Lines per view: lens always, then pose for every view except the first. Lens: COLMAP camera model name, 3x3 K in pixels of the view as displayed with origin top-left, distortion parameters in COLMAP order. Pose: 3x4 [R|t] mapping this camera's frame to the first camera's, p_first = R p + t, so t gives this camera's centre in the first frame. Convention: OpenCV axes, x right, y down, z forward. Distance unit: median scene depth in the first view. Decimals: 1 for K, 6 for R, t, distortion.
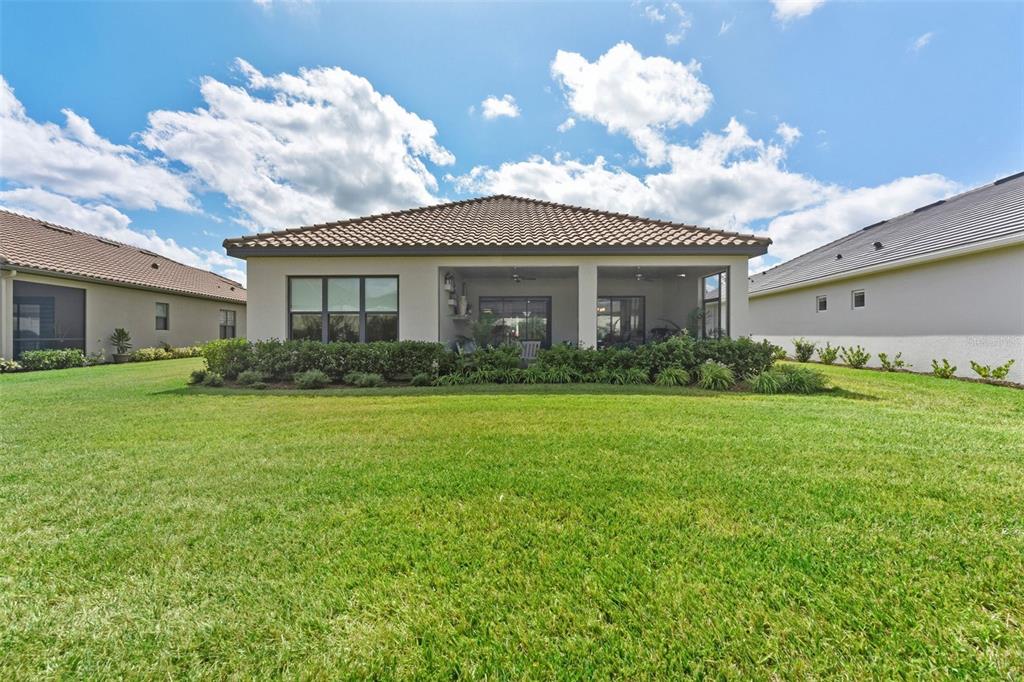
lens RADIAL K [[427.0, 0, 512.0], [0, 427.0, 341.0], [0, 0, 1]] dist [-0.001508, -0.000349]
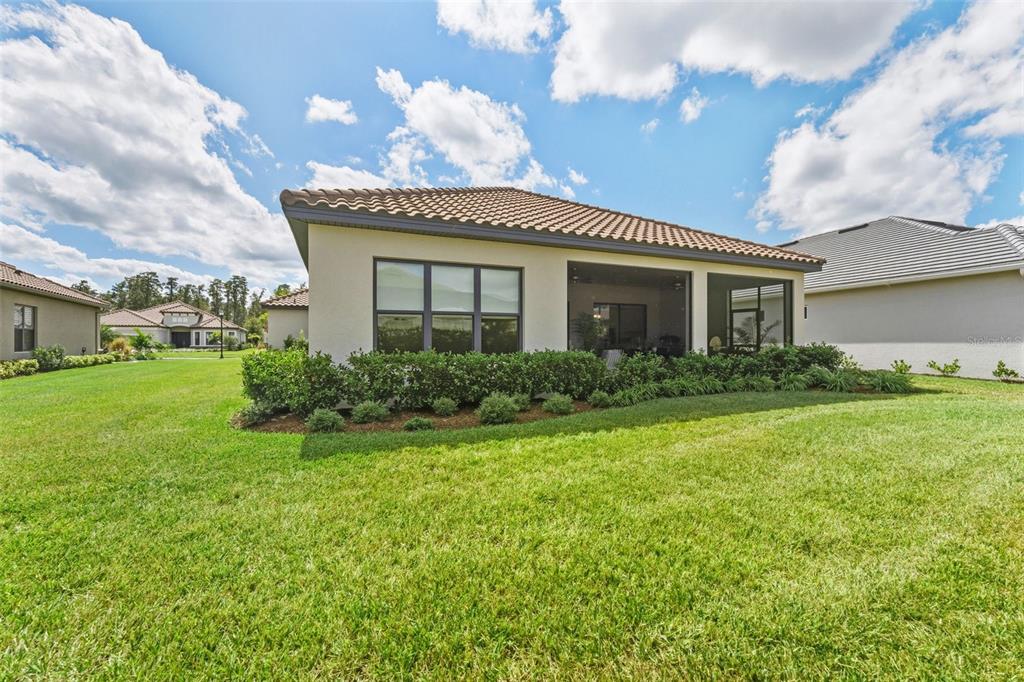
lens RADIAL K [[425.0, 0, 506.6], [0, 425.0, 343.5], [0, 0, 1]] dist [-0.013499, 0.000146]
pose [[0.913568, -0.004181, 0.406665, -0.610043], [0.008668, 0.999920, -0.009192, -0.007141], [-0.406594, 0.011922, 0.913531, 0.300523]]
